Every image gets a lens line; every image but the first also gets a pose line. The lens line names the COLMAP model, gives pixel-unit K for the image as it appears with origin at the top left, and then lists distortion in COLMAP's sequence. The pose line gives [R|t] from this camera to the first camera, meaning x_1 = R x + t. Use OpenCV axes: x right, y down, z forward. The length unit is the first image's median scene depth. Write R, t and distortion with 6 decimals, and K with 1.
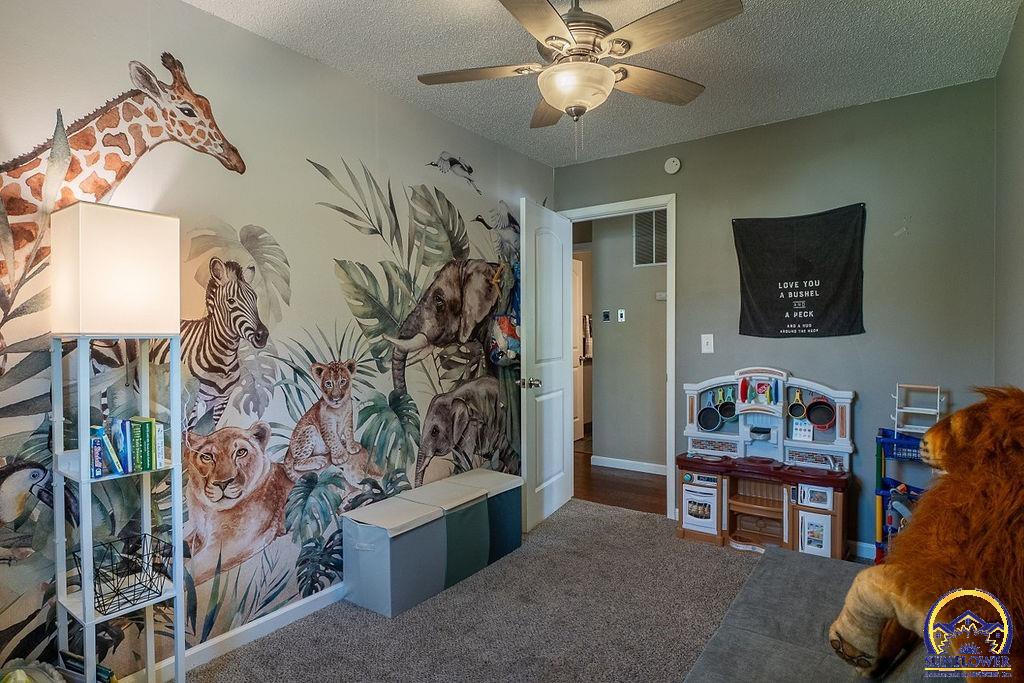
lens RADIAL K [[563.3, 0, 511.0], [0, 563.3, 345.2], [0, 0, 1]] dist [-0.001080, -0.002018]
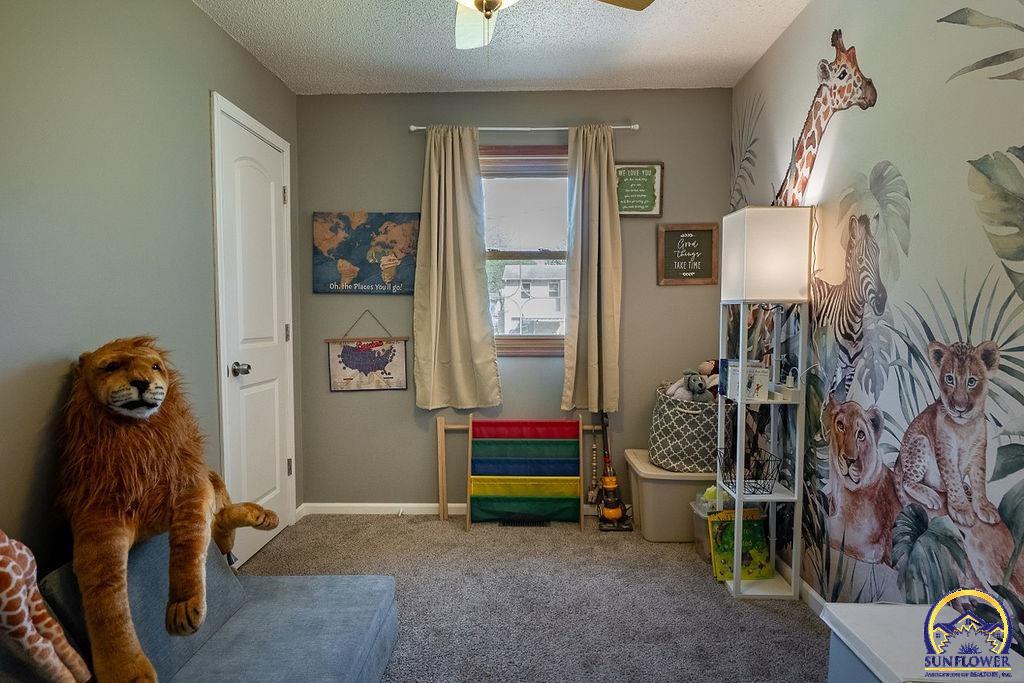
lens RADIAL K [[563.3, 0, 511.0], [0, 563.3, 345.2], [0, 0, 1]] dist [-0.001080, -0.002018]
pose [[-0.829038, 0.041825, -0.557627, 0.440615], [-0.003173, 0.996831, 0.079484, -0.014364], [0.559184, 0.067664, -0.826278, 1.387043]]
